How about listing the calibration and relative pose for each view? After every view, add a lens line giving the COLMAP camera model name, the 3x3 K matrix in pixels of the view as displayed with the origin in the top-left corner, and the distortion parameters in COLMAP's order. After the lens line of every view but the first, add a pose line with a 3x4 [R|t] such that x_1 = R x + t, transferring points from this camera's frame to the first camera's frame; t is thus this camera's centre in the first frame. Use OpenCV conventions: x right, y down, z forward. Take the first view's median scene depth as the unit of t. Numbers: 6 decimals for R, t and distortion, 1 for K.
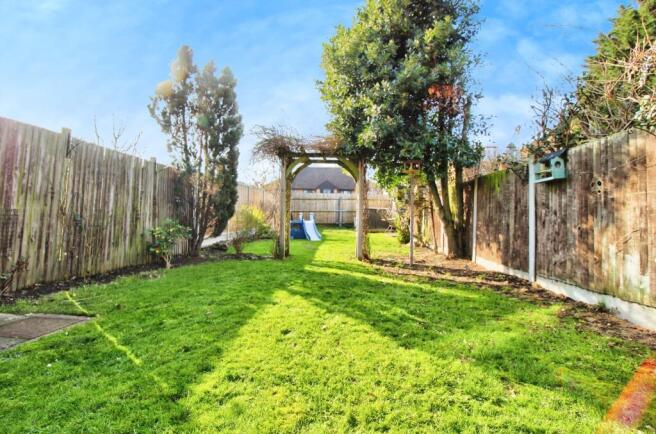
lens RADIAL K [[315.5, 0, 326.3], [0, 315.5, 203.9], [0, 0, 1]] dist [0.015764, -0.025569]
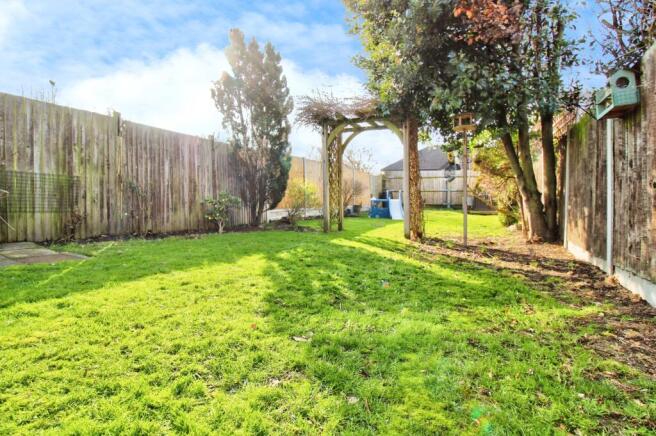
lens RADIAL K [[315.5, 0, 326.3], [0, 315.5, 204.9], [0, 0, 1]] dist [0.015764, -0.025569]
pose [[0.909525, 0.010396, -0.415520, 0.357181], [0.010246, 0.998823, 0.047417, 0.059645], [0.415524, -0.047385, 0.908347, 0.155715]]
